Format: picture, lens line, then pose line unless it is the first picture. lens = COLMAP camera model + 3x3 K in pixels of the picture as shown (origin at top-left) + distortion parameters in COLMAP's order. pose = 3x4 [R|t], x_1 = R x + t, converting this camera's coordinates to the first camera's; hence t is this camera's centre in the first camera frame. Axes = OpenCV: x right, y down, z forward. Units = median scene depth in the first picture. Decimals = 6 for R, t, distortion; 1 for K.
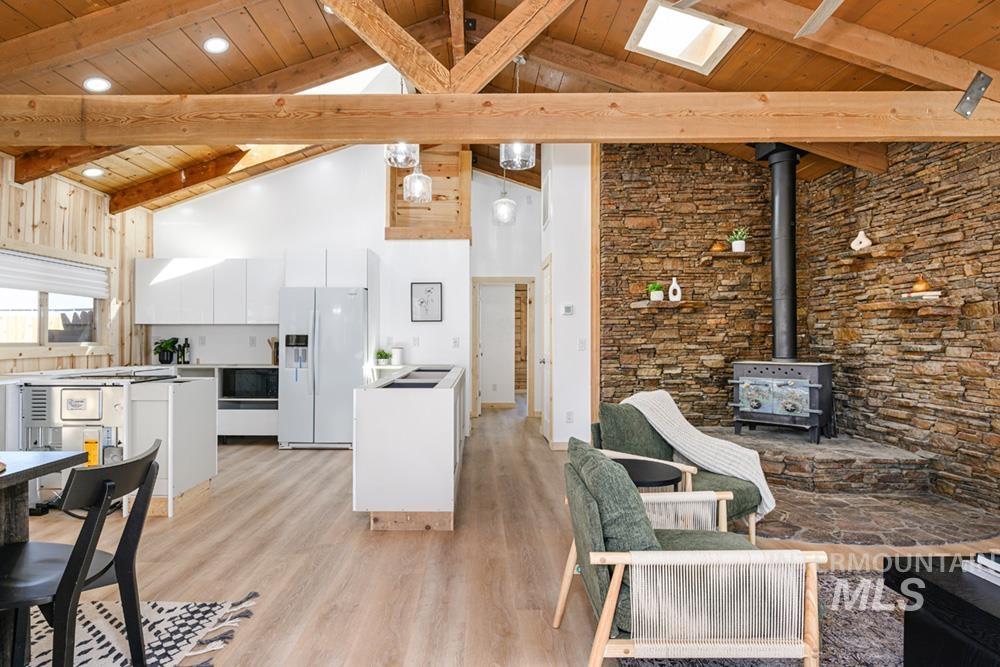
lens RADIAL K [[544.0, 0, 482.2], [0, 544.0, 338.9], [0, 0, 1]] dist [-0.002725, -0.000631]
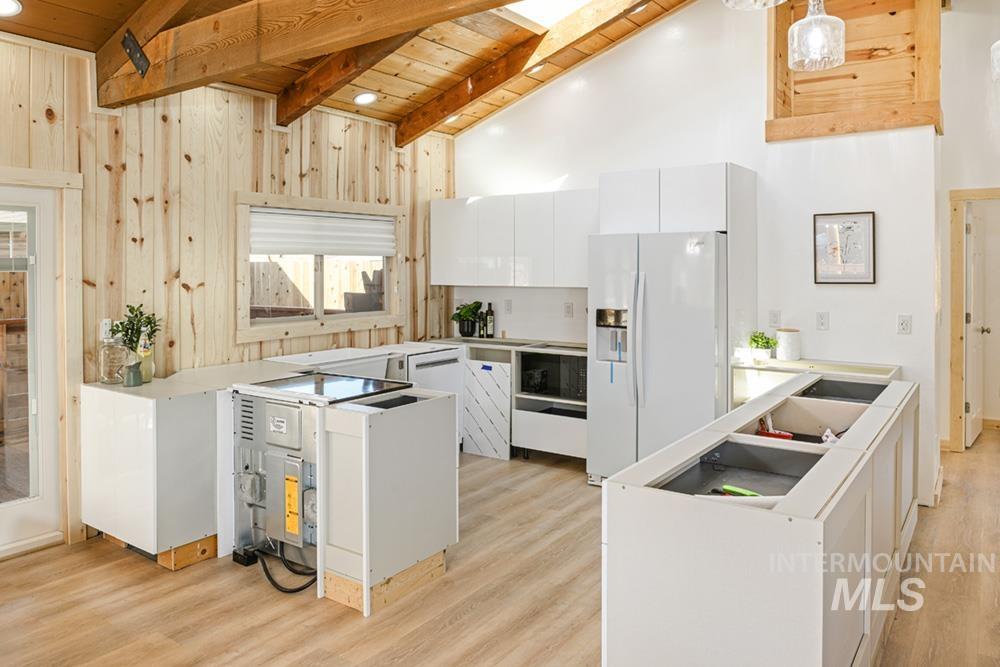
lens RADIAL K [[708.6, 0, 506.5], [0, 708.6, 273.5], [0, 0, 1]] dist [-0.008363, -0.011458]
pose [[0.817508, 0.003288, -0.575908, 0.033522], [0.004207, 0.999923, 0.011681, -0.059324], [0.575902, -0.011972, 0.817431, 0.252779]]
